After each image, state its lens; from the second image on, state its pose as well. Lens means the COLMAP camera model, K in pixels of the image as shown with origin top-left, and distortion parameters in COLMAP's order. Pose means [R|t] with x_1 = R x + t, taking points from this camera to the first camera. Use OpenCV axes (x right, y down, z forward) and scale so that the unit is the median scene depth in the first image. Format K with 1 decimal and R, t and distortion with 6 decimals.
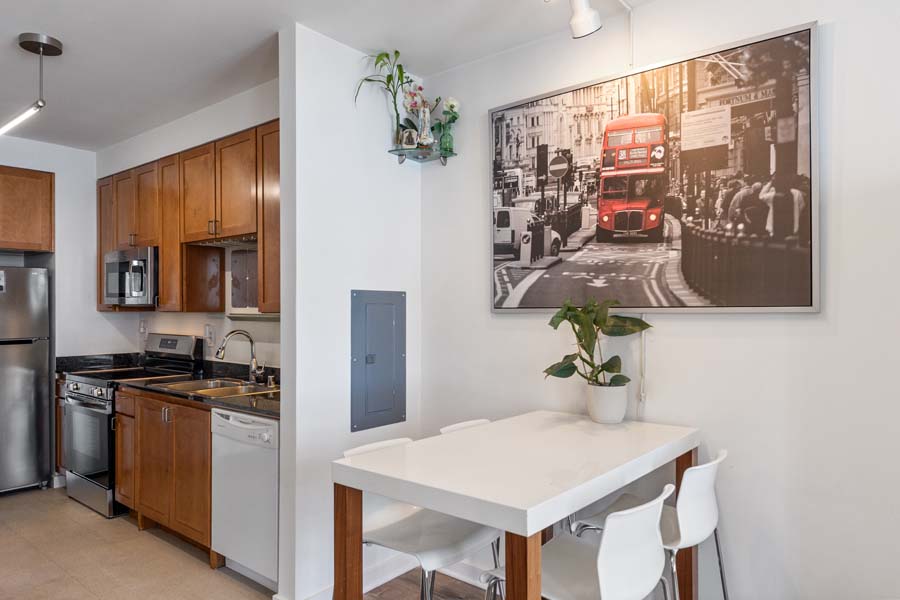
lens RADIAL K [[605.7, 0, 447.9], [0, 605.7, 310.7], [0, 0, 1]] dist [0.011161, -0.005419]
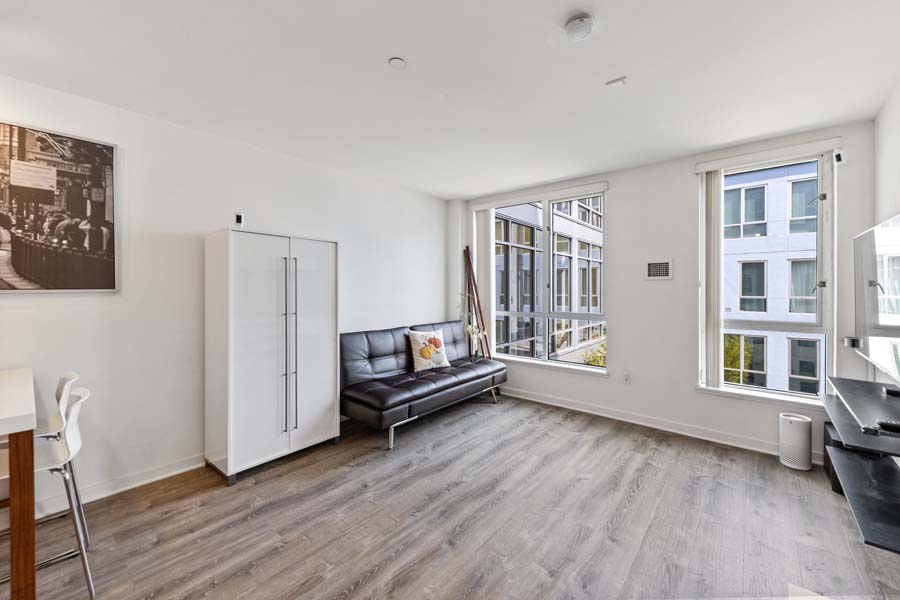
lens RADIAL K [[357.6, 0, 454.1], [0, 357.6, 291.3], [0, 0, 1]] dist [0.008566, -0.004931]
pose [[-0.001965, -0.007060, 0.999973, -0.438864], [0.002595, 0.999972, 0.007065, -0.004118], [-0.999995, 0.002609, -0.001947, -0.073700]]
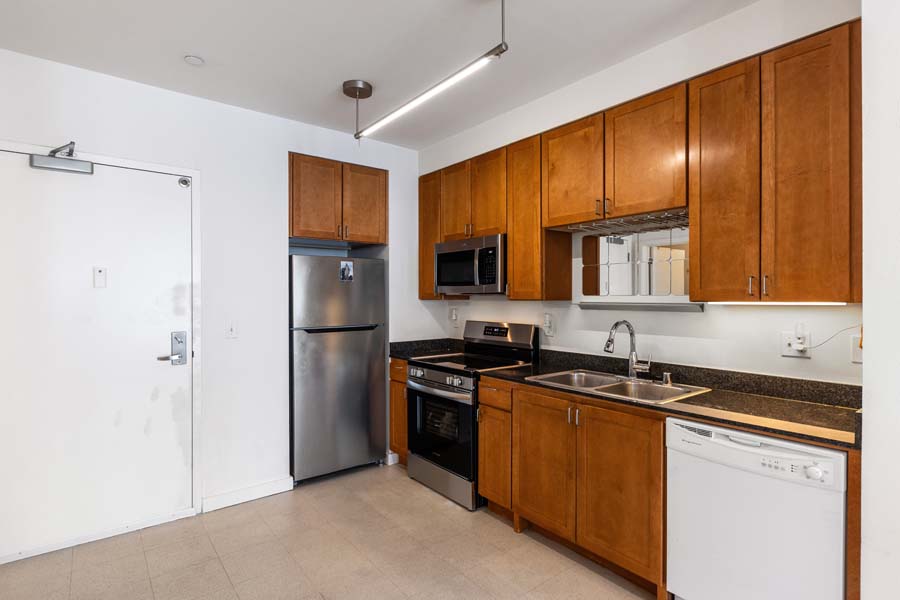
lens RADIAL K [[459.3, 0, 456.9], [0, 459.3, 298.8], [0, 0, 1]] dist [0.010967, -0.004948]
pose [[0.981612, -0.001034, -0.190884, -0.652569], [0.000933, 0.999999, -0.000616, -0.000089], [0.190884, 0.000427, 0.981612, 0.397936]]
